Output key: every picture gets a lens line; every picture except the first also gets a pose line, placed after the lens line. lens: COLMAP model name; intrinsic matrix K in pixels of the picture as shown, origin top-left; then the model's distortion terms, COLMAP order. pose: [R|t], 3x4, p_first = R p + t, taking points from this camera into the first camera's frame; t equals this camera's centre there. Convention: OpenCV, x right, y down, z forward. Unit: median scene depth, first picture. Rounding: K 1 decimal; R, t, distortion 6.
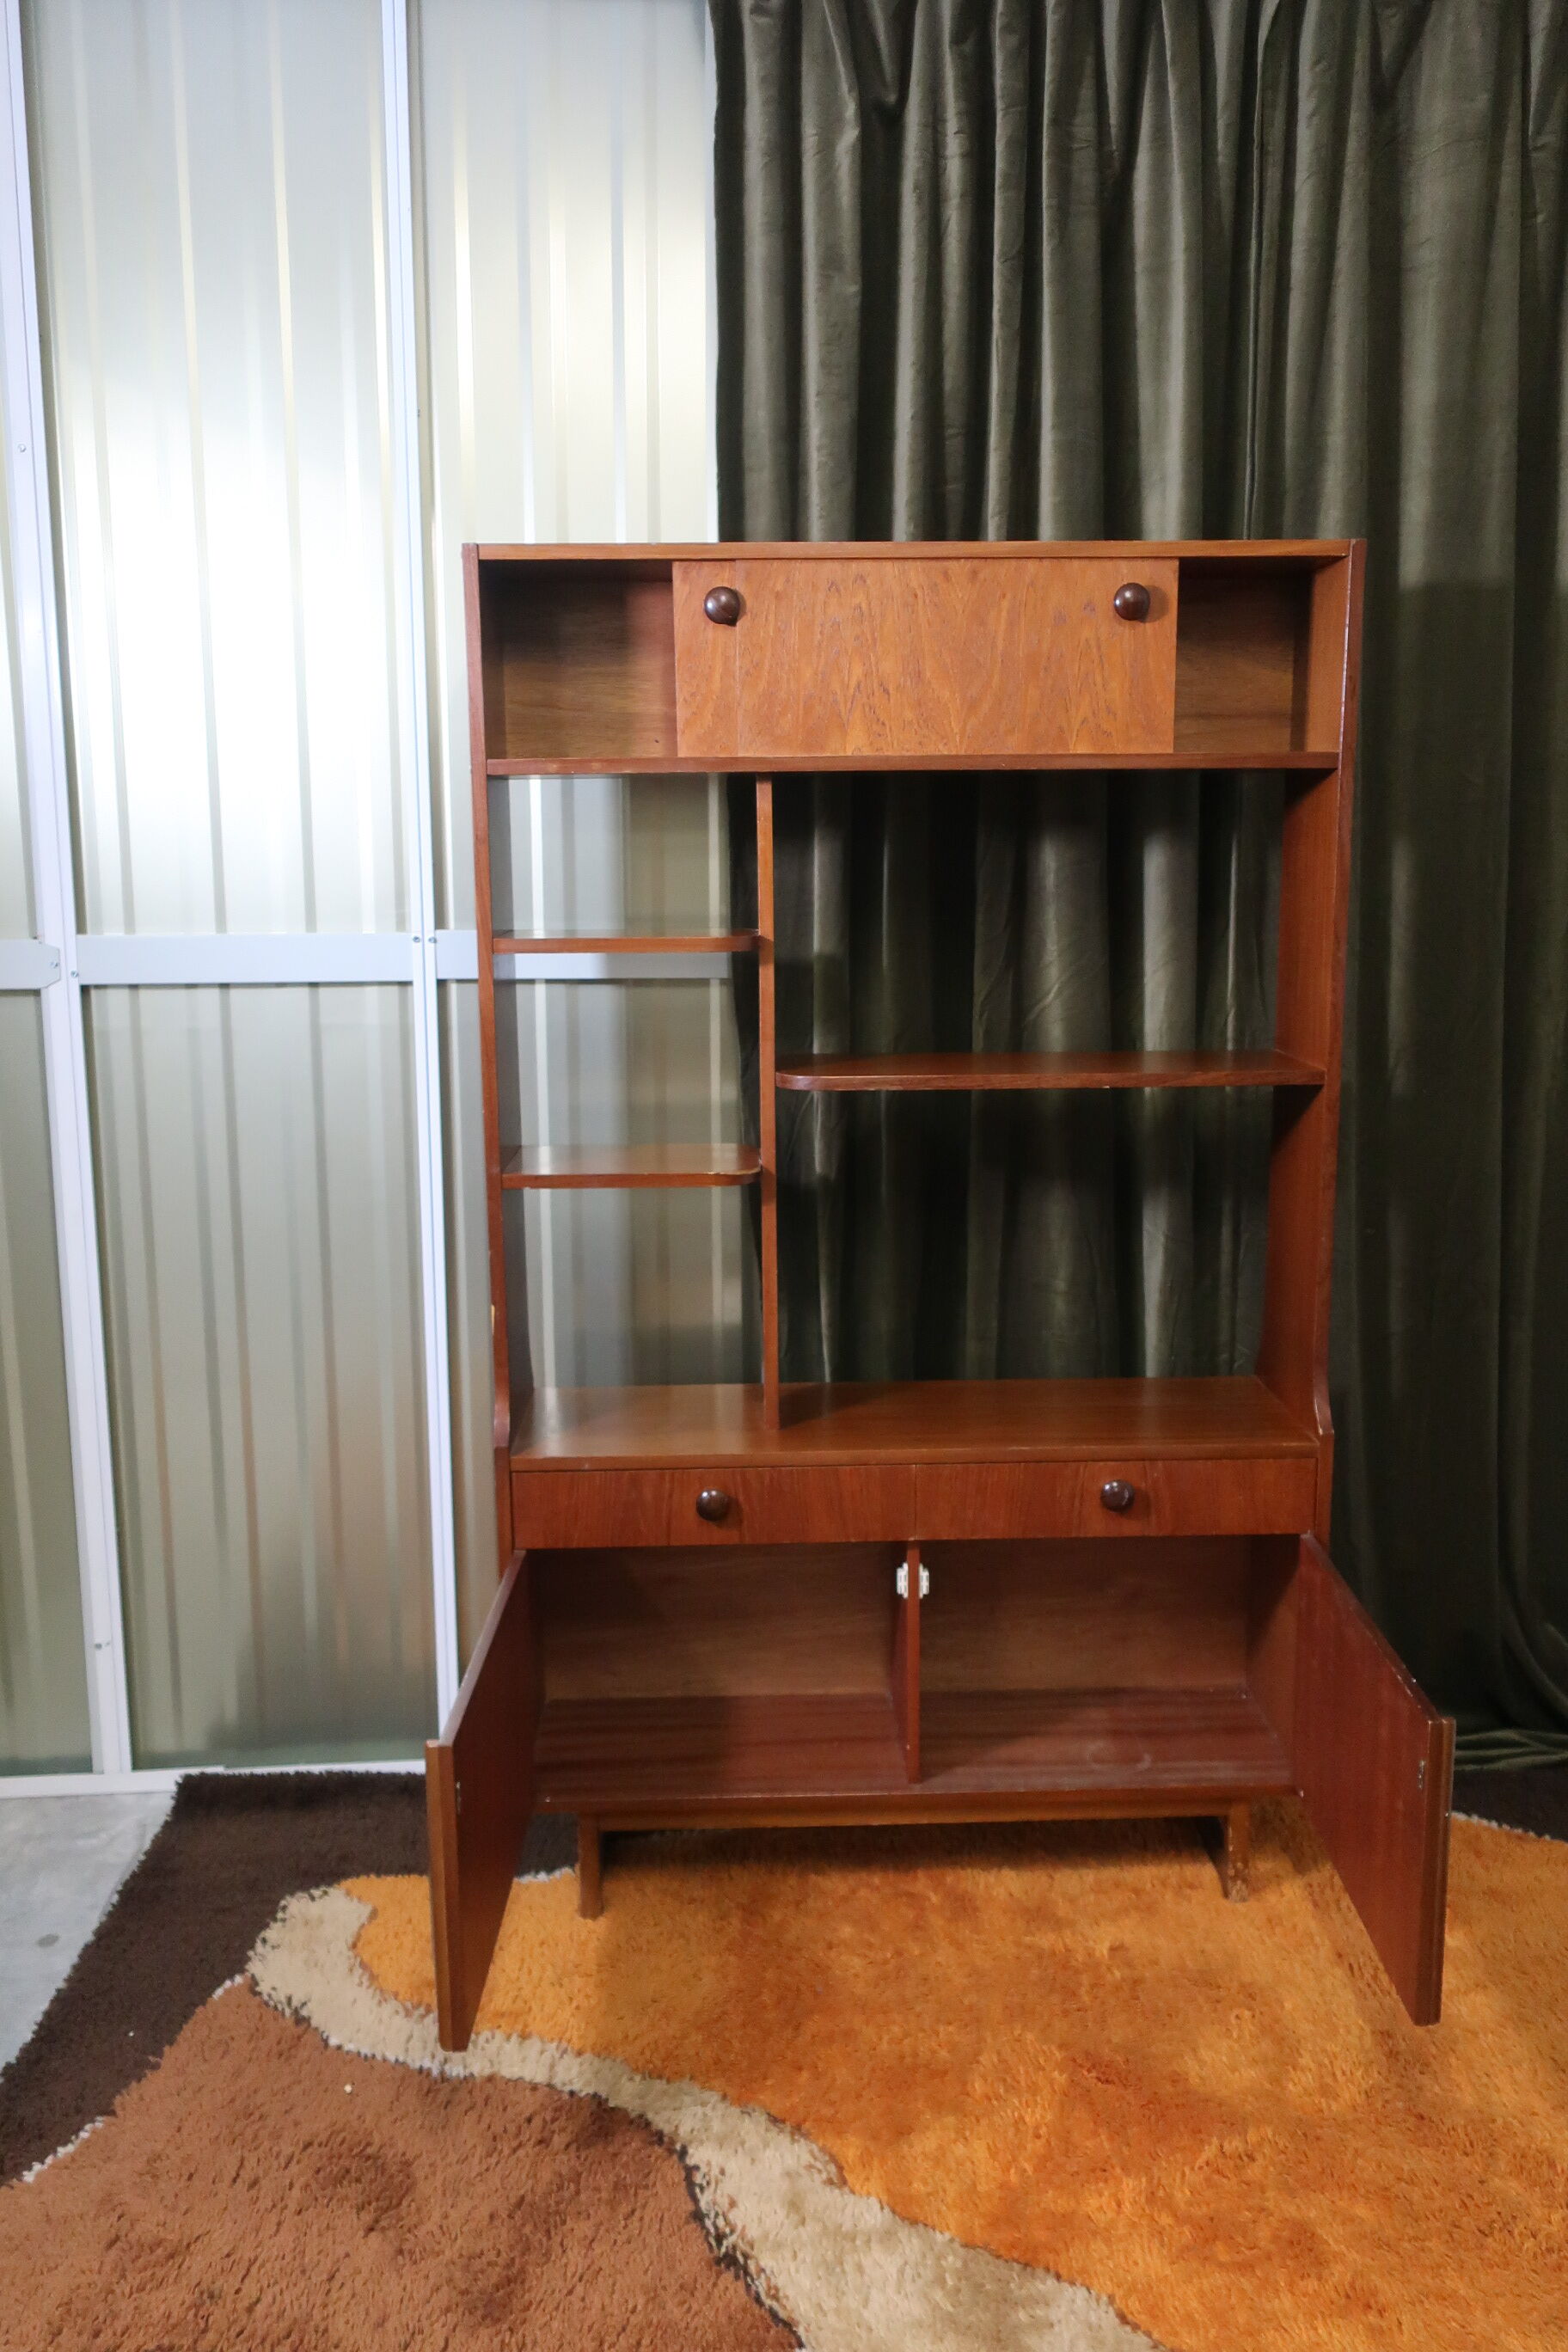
lens RADIAL K [[1876.1, 0, 775.3], [0, 1876.1, 1169.7], [0, 0, 1]] dist [-0.001975, 0.010613]
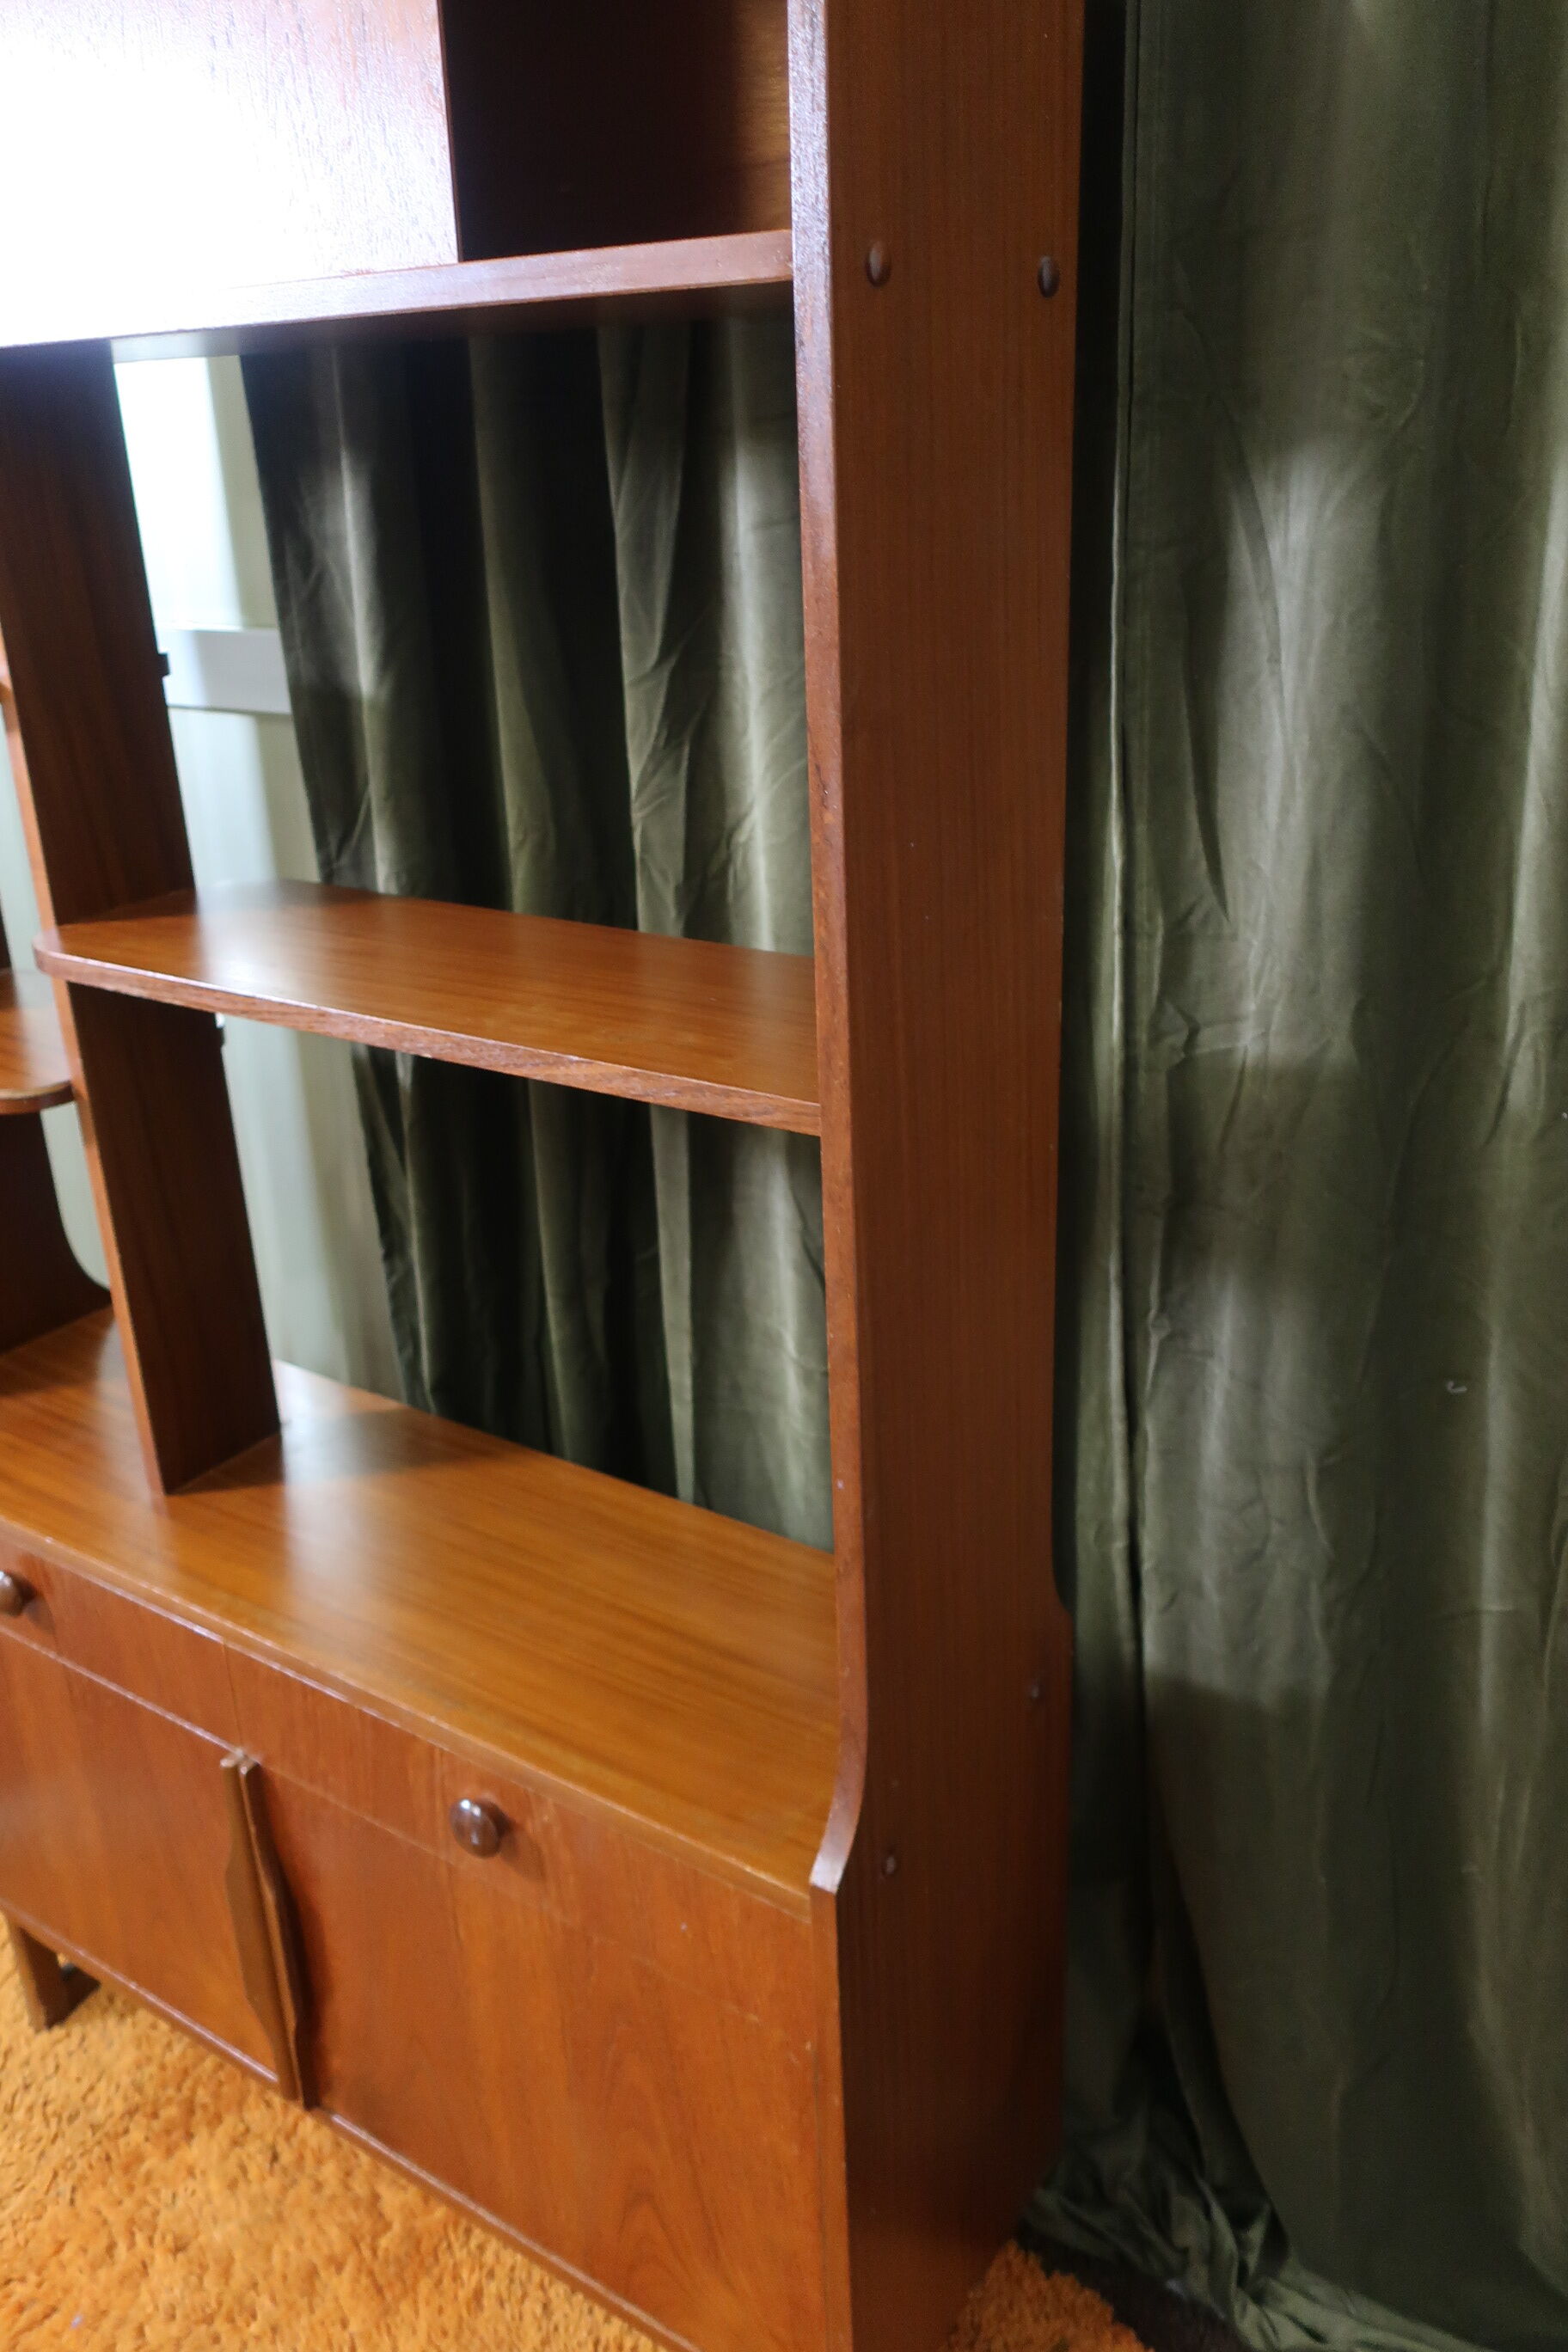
lens RADIAL K [[1876.1, 0, 750.8], [0, 1876.1, 1166.1], [0, 0, 1]] dist [-0.001975, 0.010613]
pose [[0.806396, 0.199382, -0.556751, 0.470944], [-0.073432, 0.967924, 0.240272, -0.126372], [0.586799, -0.152871, 0.795171, 0.628218]]
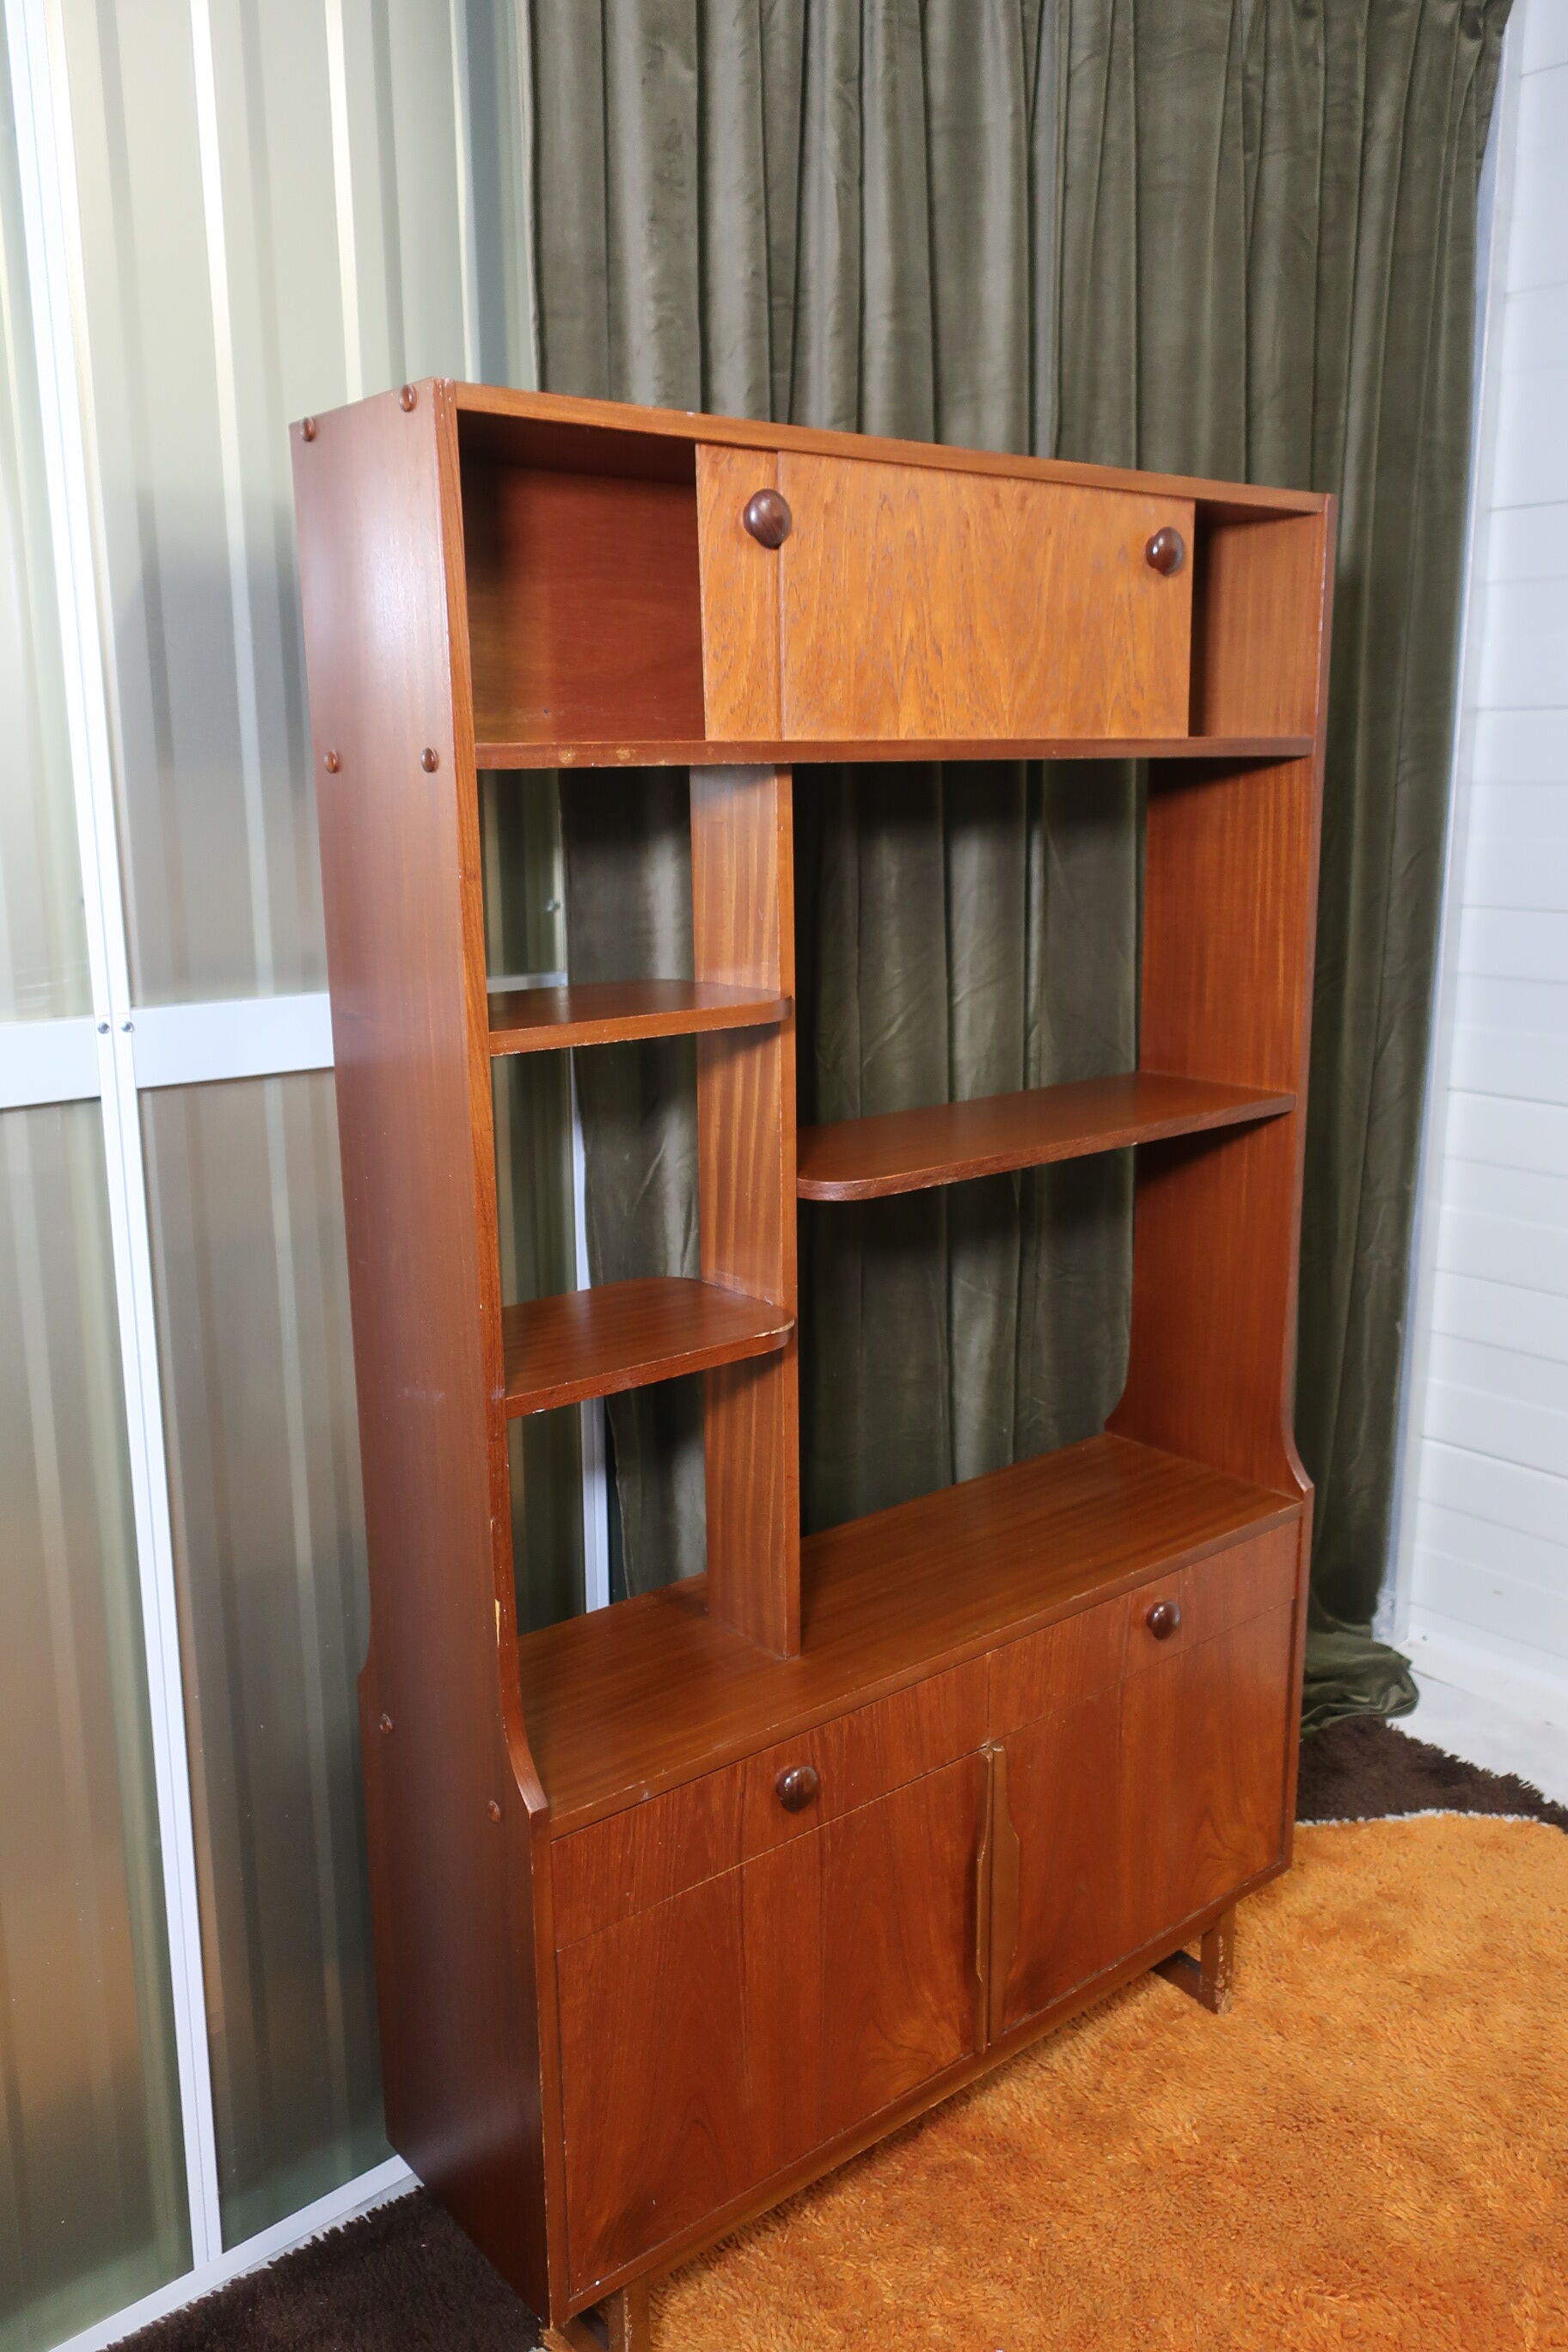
lens RADIAL K [[1876.1, 0, 796.6], [0, 1876.1, 1185.7], [0, 0, 1]] dist [-0.001975, 0.010613]
pose [[0.788001, -0.138010, 0.600007, -0.409020], [0.113921, 0.990408, 0.078193, -0.100310], [-0.605043, 0.006738, 0.796164, 0.403594]]
